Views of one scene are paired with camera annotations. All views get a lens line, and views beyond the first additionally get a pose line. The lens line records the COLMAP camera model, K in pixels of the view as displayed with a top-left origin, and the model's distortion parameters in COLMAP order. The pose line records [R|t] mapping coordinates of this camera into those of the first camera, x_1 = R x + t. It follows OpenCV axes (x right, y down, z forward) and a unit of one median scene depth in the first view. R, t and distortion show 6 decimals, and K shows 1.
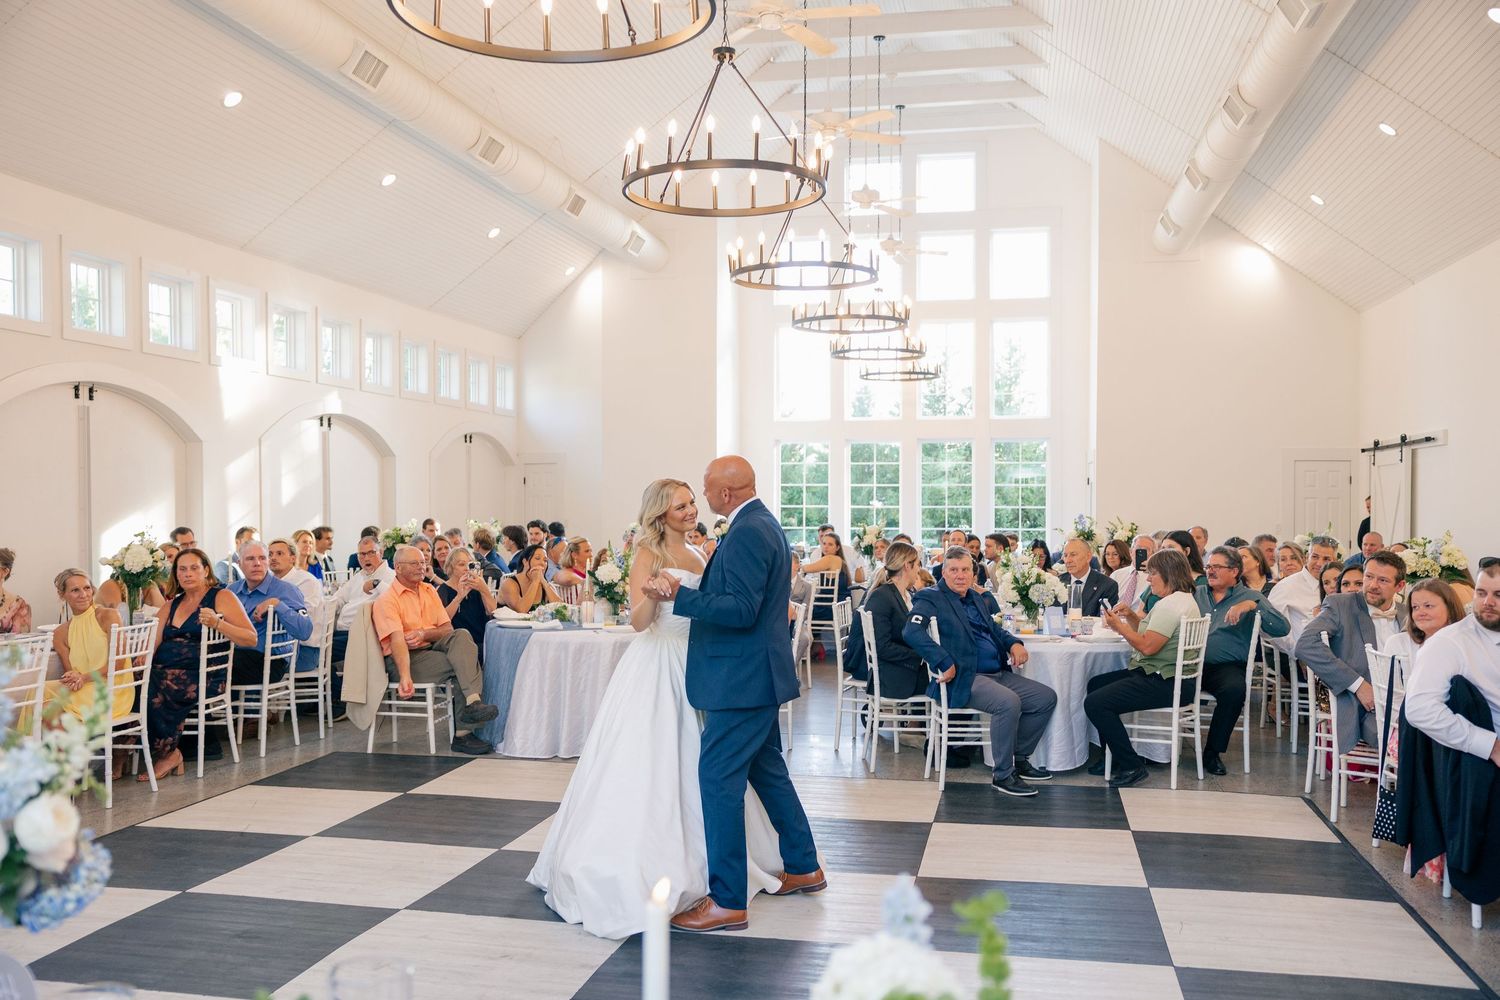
lens RADIAL K [[1338.7, 0, 748.5], [0, 1338.7, 487.2], [0, 0, 1]] dist [0.031245, -0.002058]
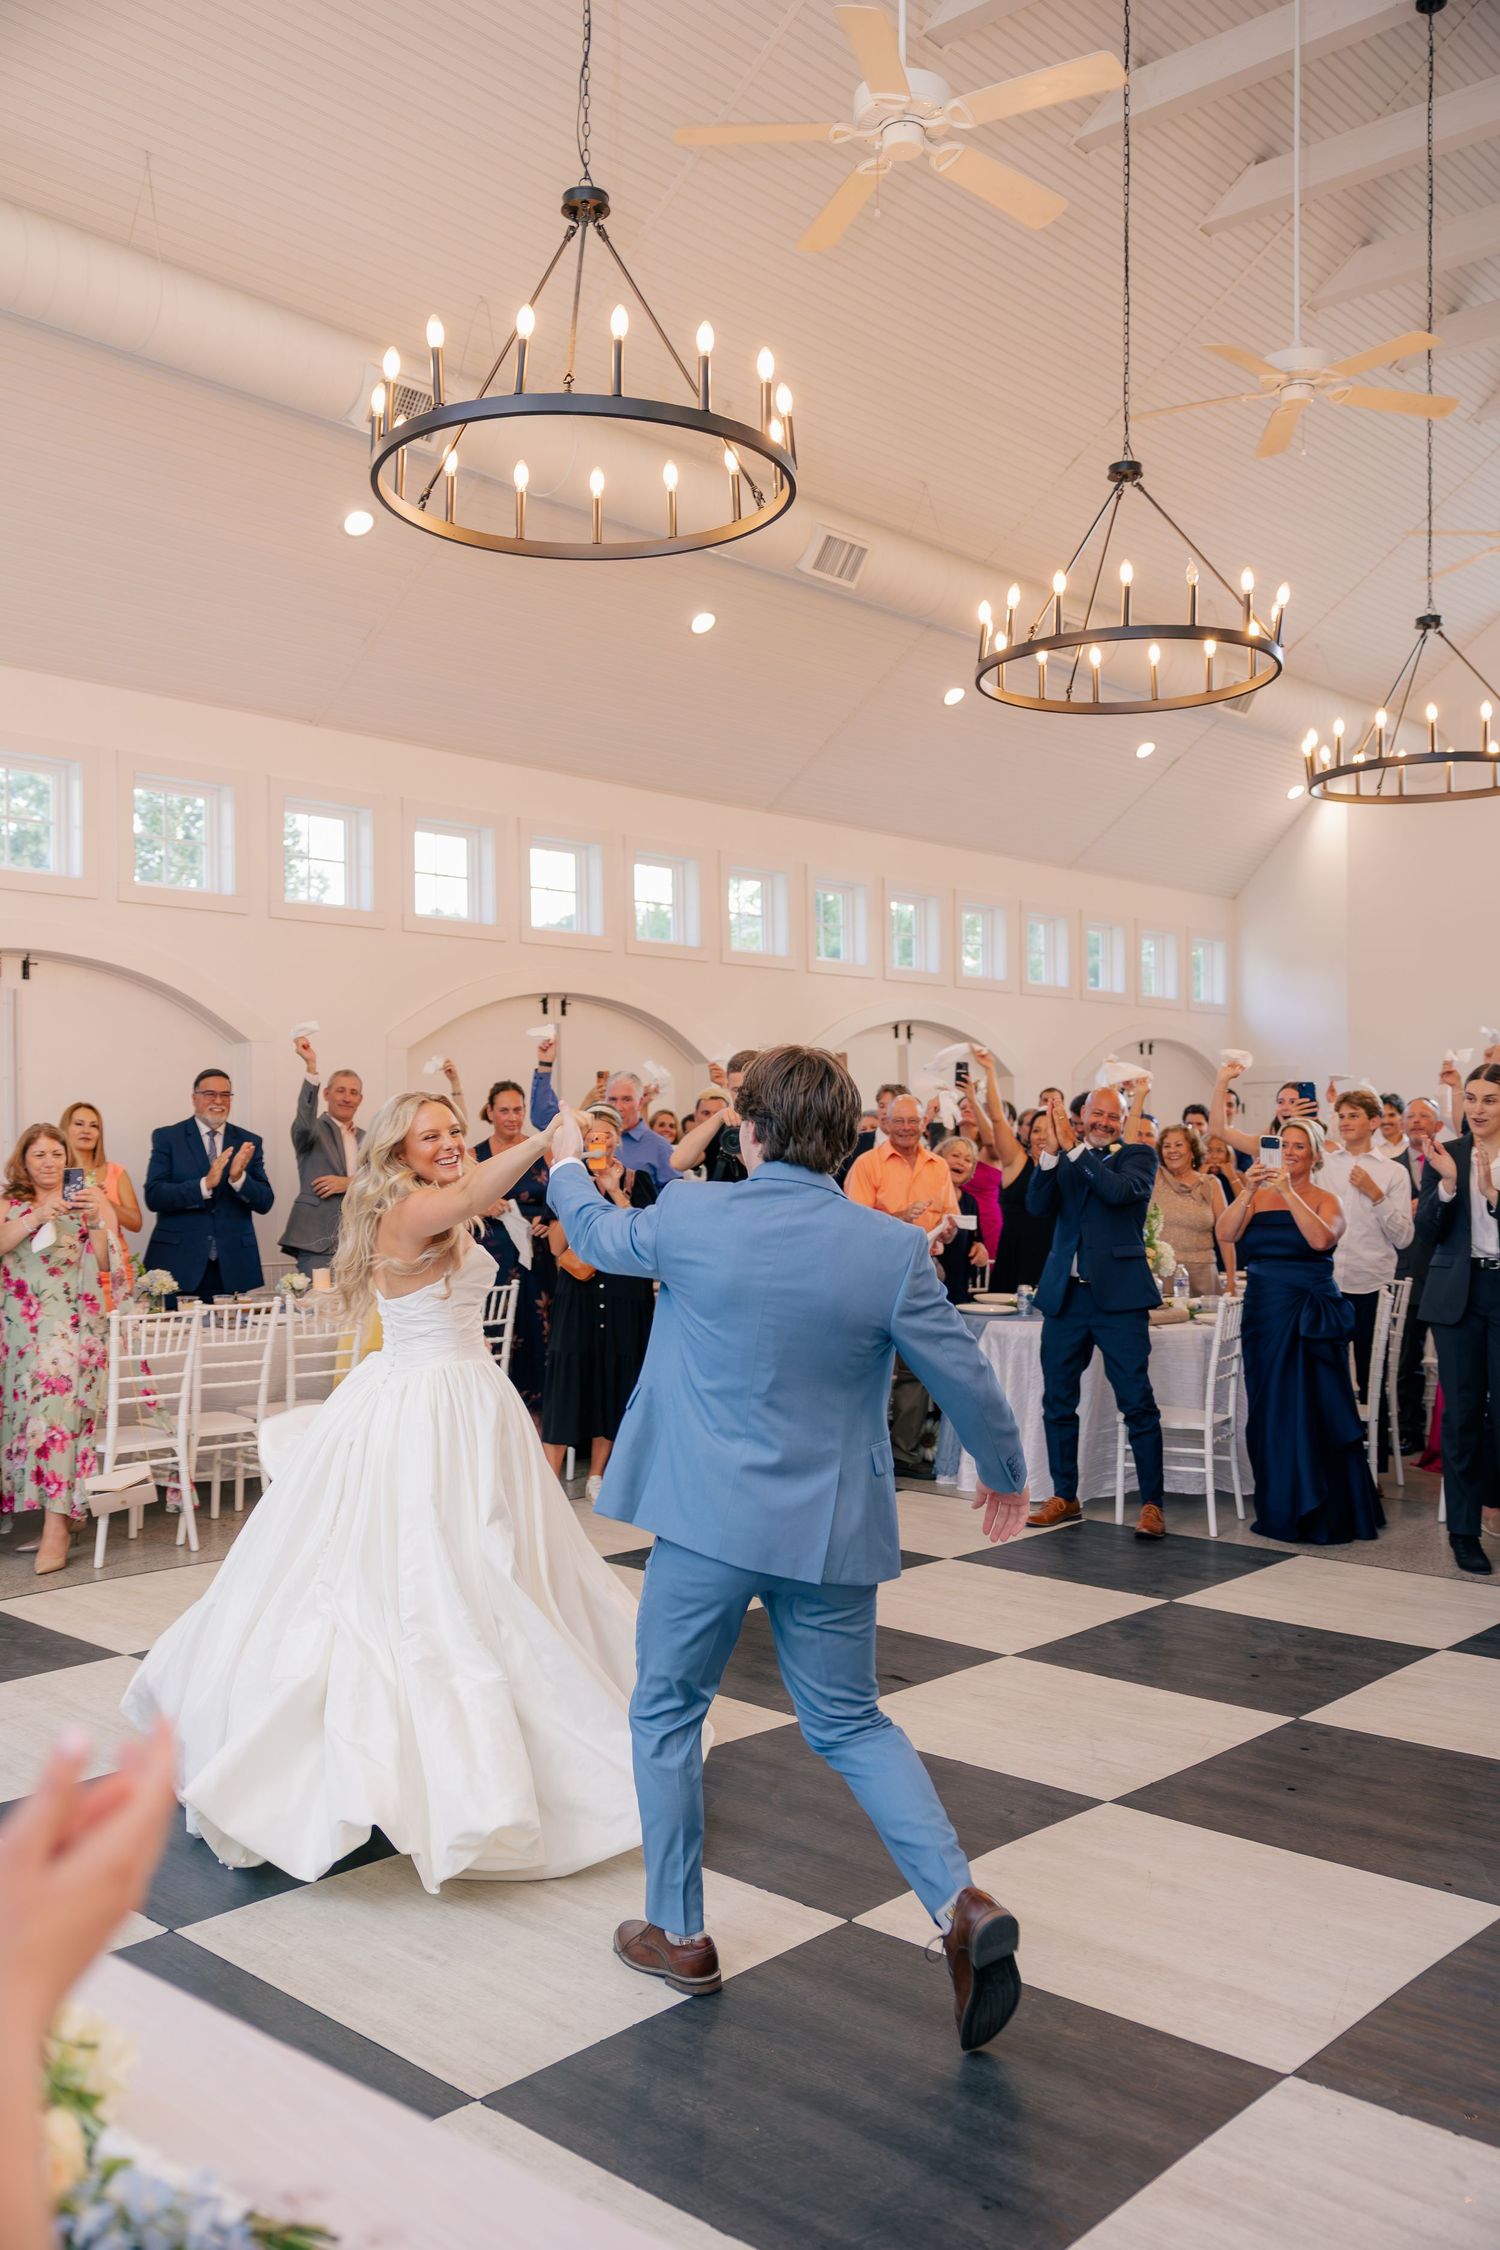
lens RADIAL K [[2008.1, 0, 787.0], [0, 2008.1, 1103.4], [0, 0, 1]] dist [0.031245, -0.002058]
pose [[0.855350, -0.013133, -0.517884, 0.271726], [0.008169, 0.999896, -0.011864, 0.004441], [0.517986, 0.005918, 0.855369, 0.033447]]
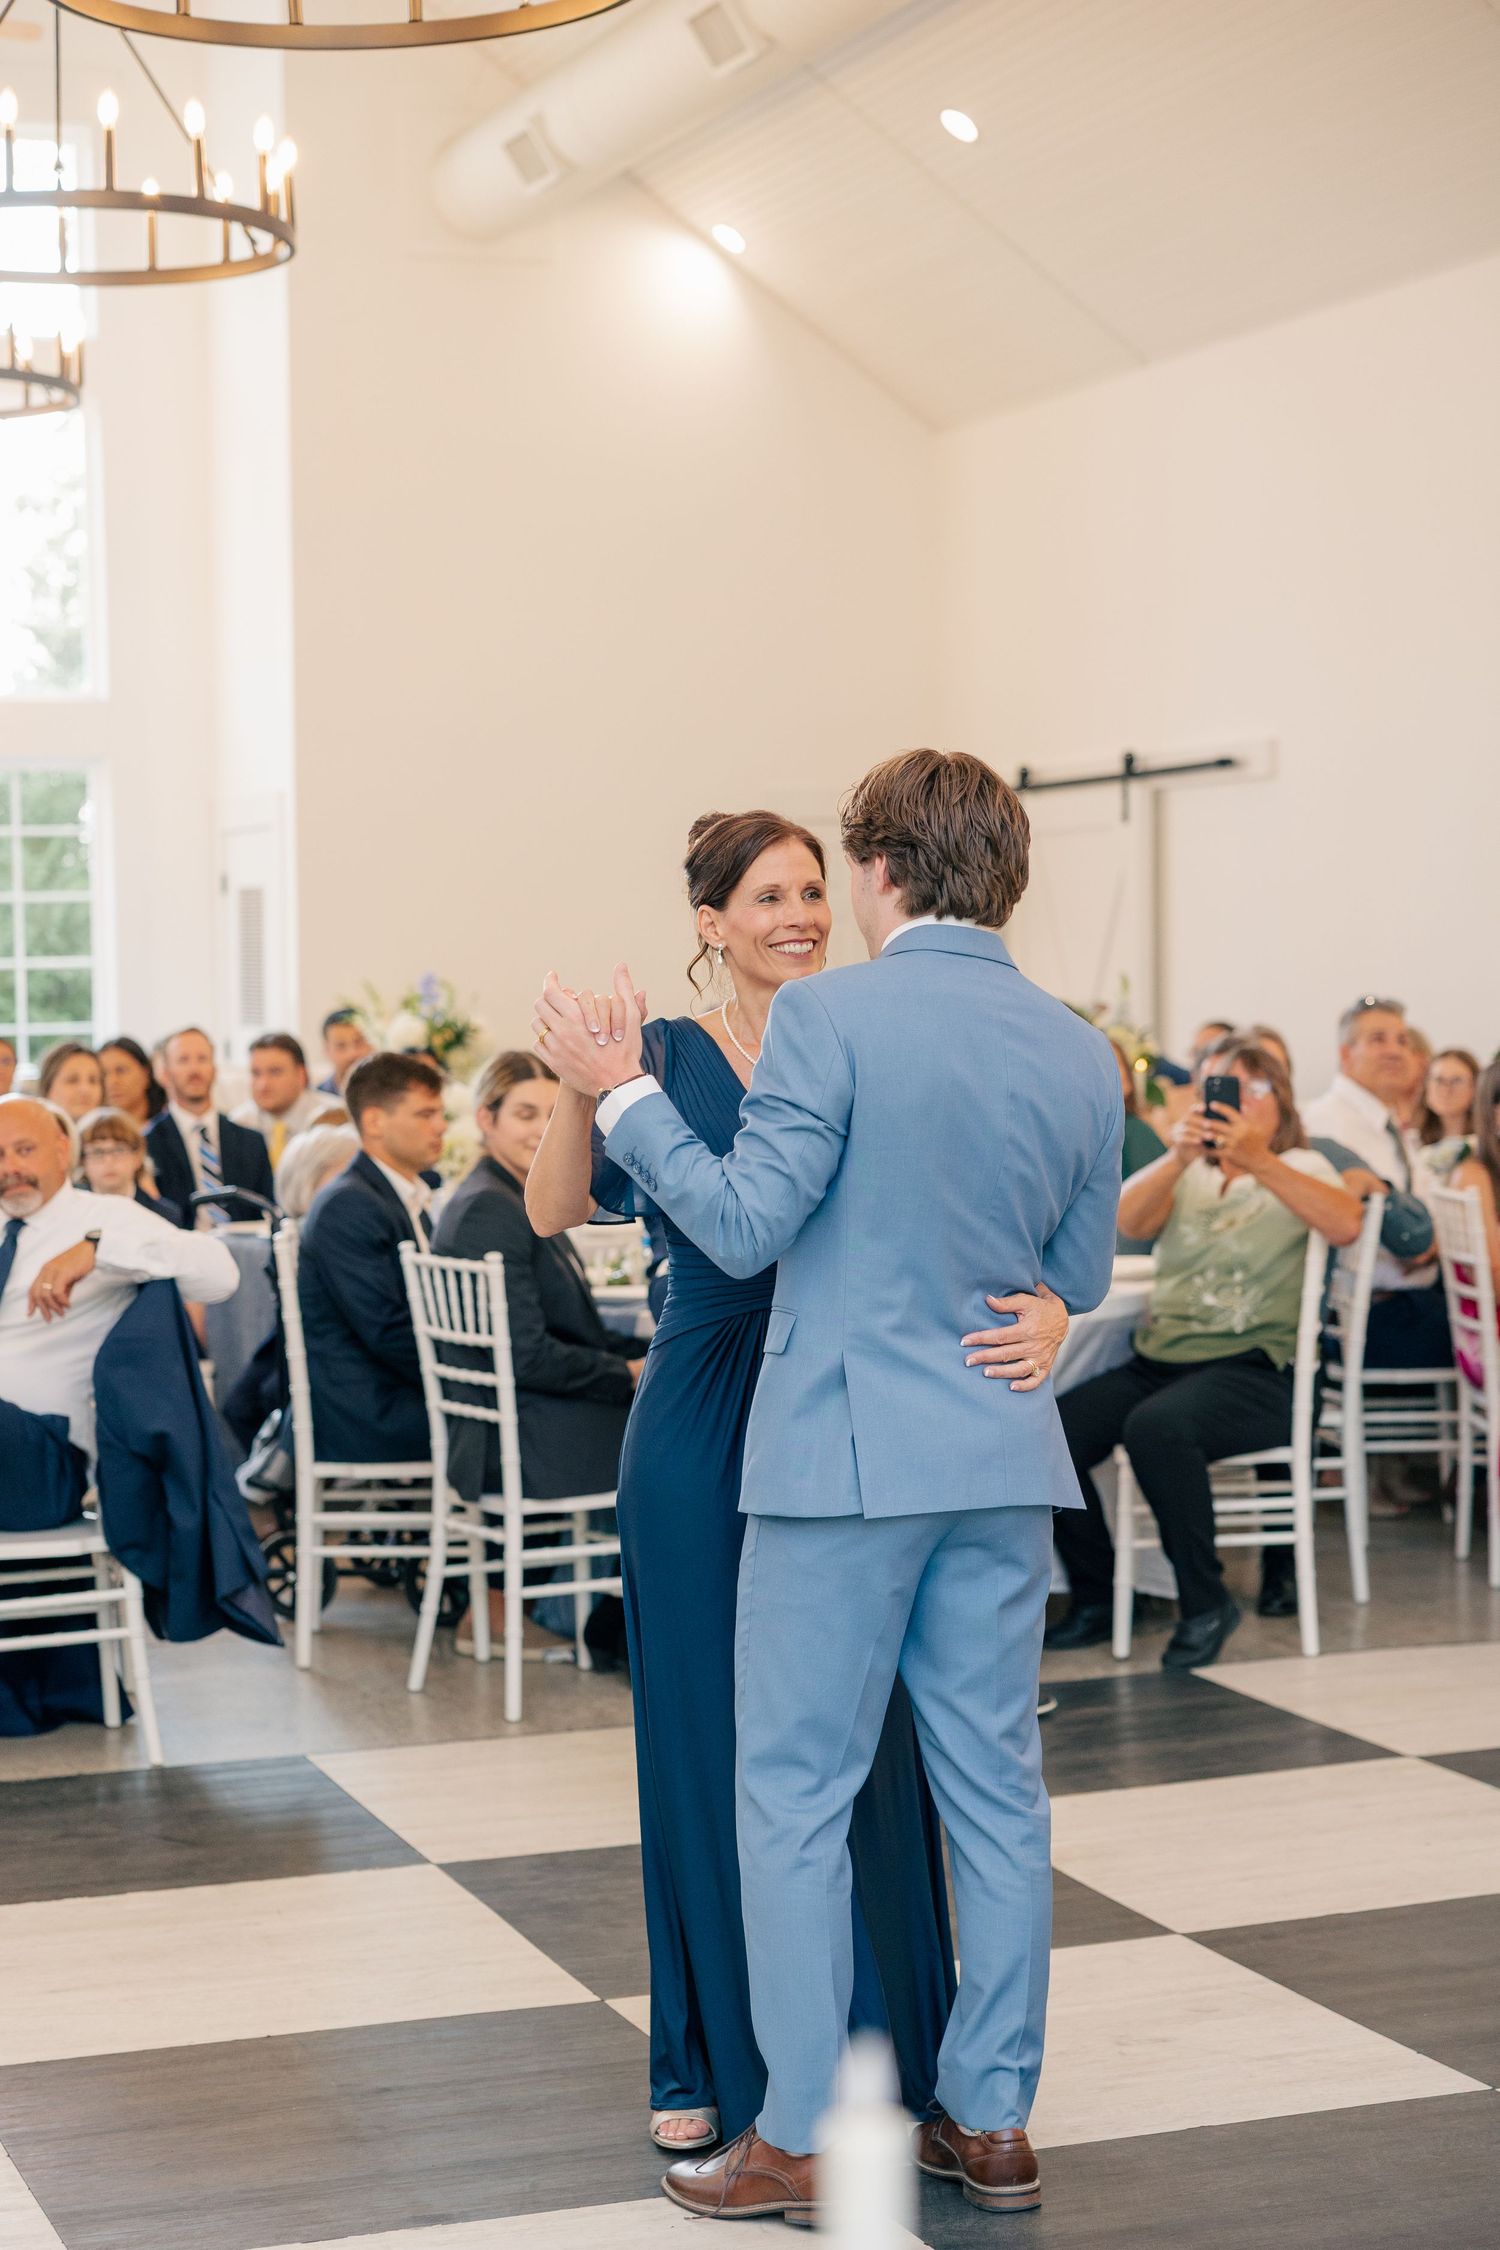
lens RADIAL K [[4032.0, 0, 747.2], [0, 4032.0, 1117.3], [0, 0, 1]] dist [0.054774, 0.000000]
pose [[0.851871, -0.042342, 0.522038, -0.346981], [0.016847, 0.998426, 0.053490, 0.003811], [-0.523481, -0.036772, 0.851243, 0.082893]]
